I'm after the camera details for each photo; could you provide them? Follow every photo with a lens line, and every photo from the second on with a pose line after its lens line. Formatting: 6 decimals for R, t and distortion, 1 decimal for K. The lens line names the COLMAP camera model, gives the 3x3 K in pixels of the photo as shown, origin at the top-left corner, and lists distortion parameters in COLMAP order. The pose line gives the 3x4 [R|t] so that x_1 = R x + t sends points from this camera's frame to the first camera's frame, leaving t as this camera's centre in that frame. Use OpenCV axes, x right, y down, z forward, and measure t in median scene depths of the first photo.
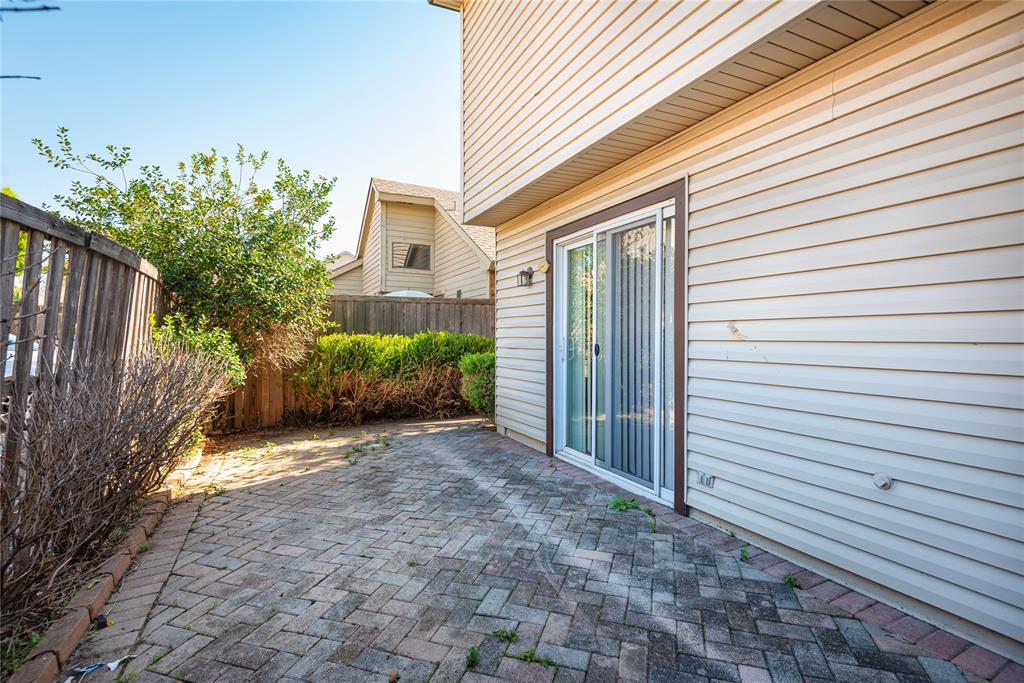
lens RADIAL K [[461.8, 0, 513.6], [0, 461.8, 333.8], [0, 0, 1]] dist [0.026826, -0.015872]
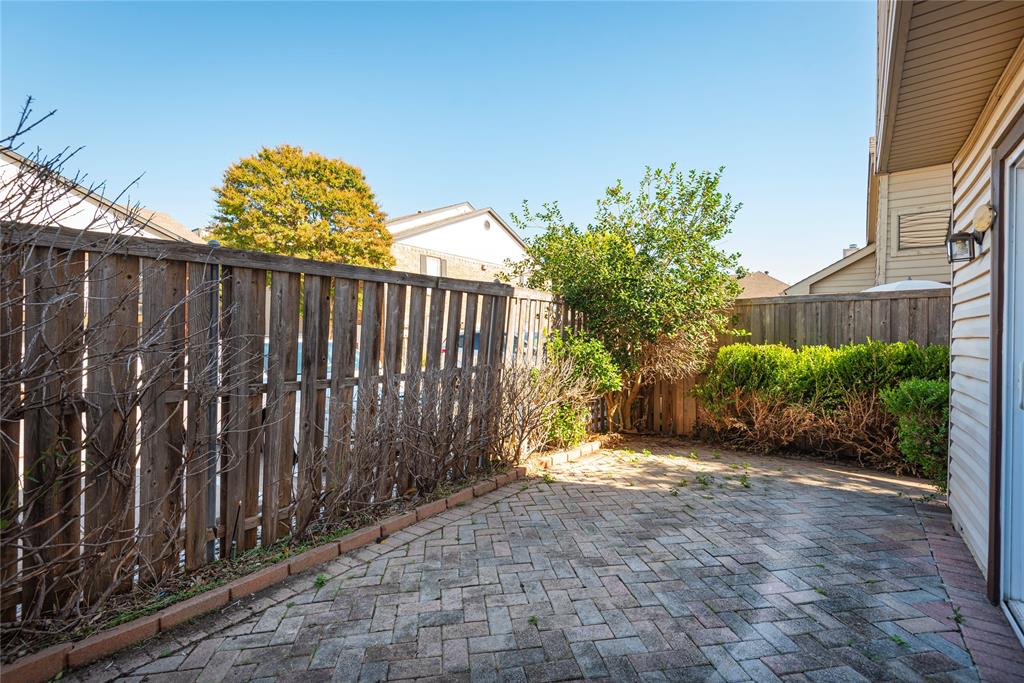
lens RADIAL K [[461.8, 0, 509.8], [0, 461.8, 337.4], [0, 0, 1]] dist [0.026826, -0.015872]
pose [[0.446801, 0.001907, -0.894632, 0.340551], [-0.002054, 0.999997, 0.001106, -0.019649], [0.894631, 0.001344, 0.446803, 0.367906]]
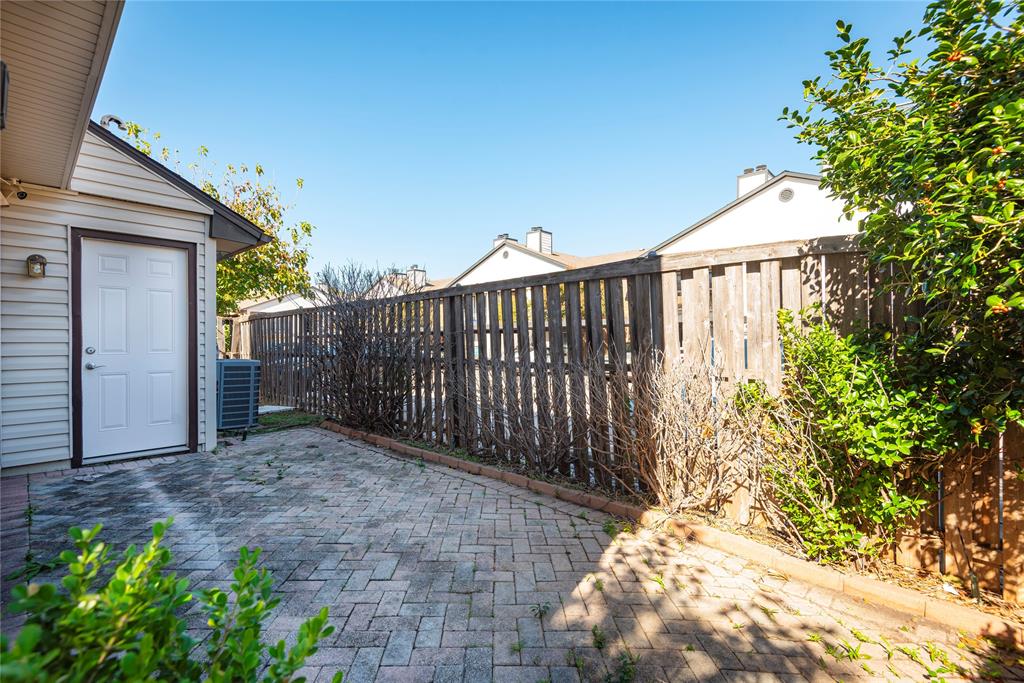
lens RADIAL K [[461.8, 0, 512.5], [0, 461.8, 341.7], [0, 0, 1]] dist [0.026826, -0.015872]
pose [[-0.941663, -0.000036, -0.336556, -0.179377], [-0.001982, 0.999983, 0.005438, 0.000881], [0.336550, 0.005787, -0.941648, 1.614467]]
